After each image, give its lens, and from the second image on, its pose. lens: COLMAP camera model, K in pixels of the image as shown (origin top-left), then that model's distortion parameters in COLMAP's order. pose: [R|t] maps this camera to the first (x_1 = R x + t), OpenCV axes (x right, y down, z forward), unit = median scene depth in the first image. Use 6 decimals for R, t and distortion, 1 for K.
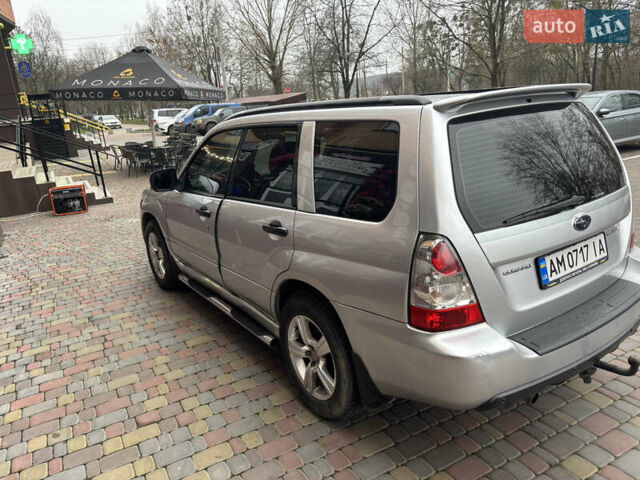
lens RADIAL K [[484.2, 0, 315.7], [0, 484.2, 242.4], [0, 0, 1]] dist [0.059925, -0.064069]
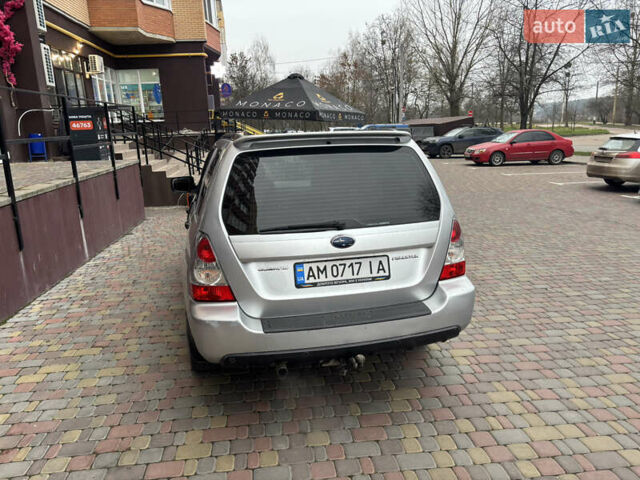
lens RADIAL K [[484.2, 0, 315.7], [0, 484.2, 242.4], [0, 0, 1]] dist [0.059925, -0.064069]
pose [[0.924023, 0.130040, -0.359543, 0.164750], [-0.143046, 0.989669, -0.009682, -0.003100], [0.354570, 0.060378, 0.933078, -0.031759]]
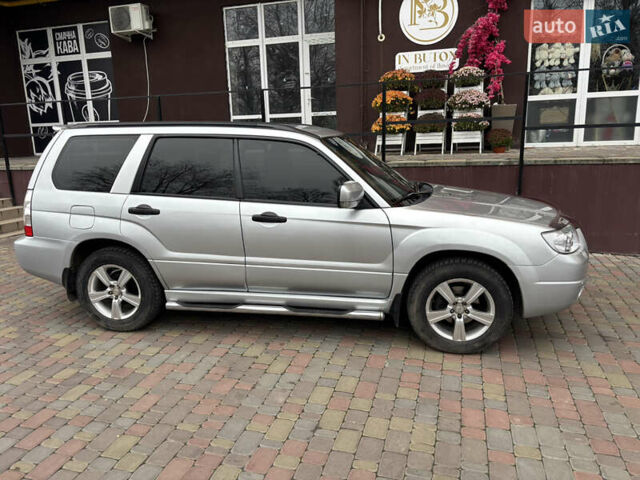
lens RADIAL K [[484.2, 0, 315.7], [0, 484.2, 242.4], [0, 0, 1]] dist [0.059925, -0.064069]
pose [[-0.718177, 0.243267, -0.651953, 0.223800], [-0.124988, 0.876569, 0.464763, -0.175019], [0.684544, 0.415269, -0.599126, 0.564336]]
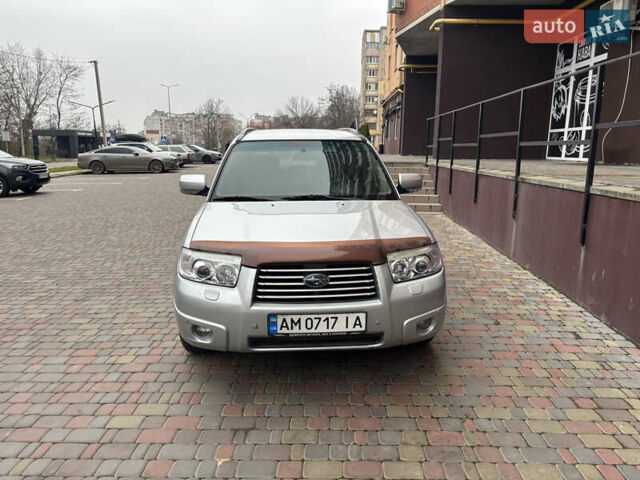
lens RADIAL K [[487.8, 0, 320.0], [0, 487.8, 240.0], [0, 0, 1]] dist [0.021517, -0.009227]
pose [[-0.851288, -0.032595, 0.523686, -0.232093], [0.205569, 0.897561, 0.390032, -0.155805], [-0.482754, 0.439683, -0.757382, 0.639725]]
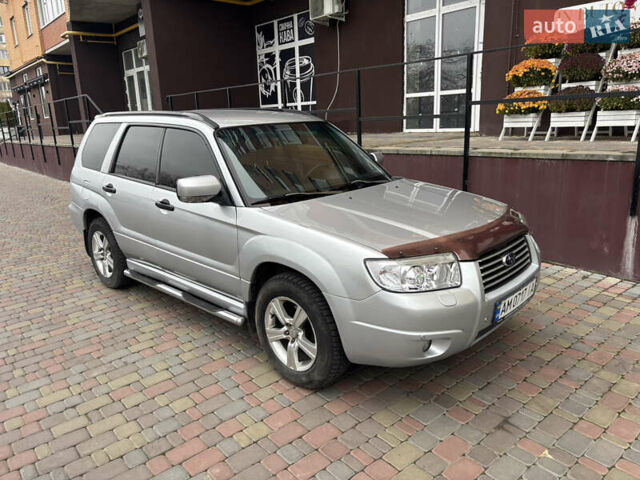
lens RADIAL K [[487.8, 0, 320.0], [0, 487.8, 240.0], [0, 0, 1]] dist [0.021517, -0.009227]
pose [[-0.977338, 0.149666, -0.149702, 0.005933], [0.049590, 0.849389, 0.525432, -0.185668], [0.205794, 0.506101, -0.837562, 0.649949]]
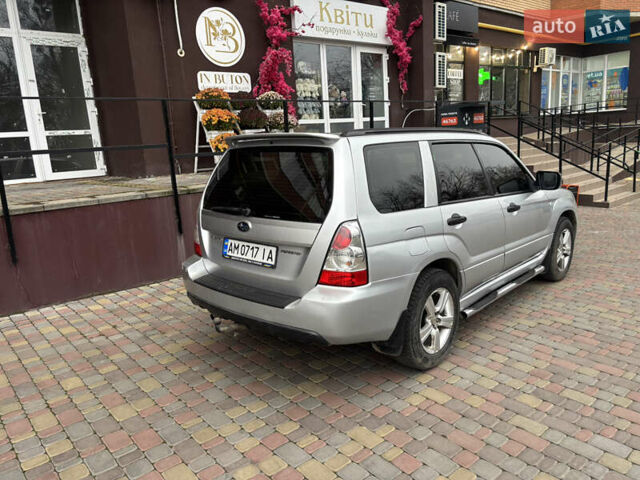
lens RADIAL K [[484.2, 0, 315.7], [0, 484.2, 242.4], [0, 0, 1]] dist [0.059925, -0.064069]
pose [[0.199057, 0.264809, -0.943532, 0.354394], [-0.249329, 0.944802, 0.212564, -0.064595], [0.947740, 0.192938, 0.254094, 0.150205]]
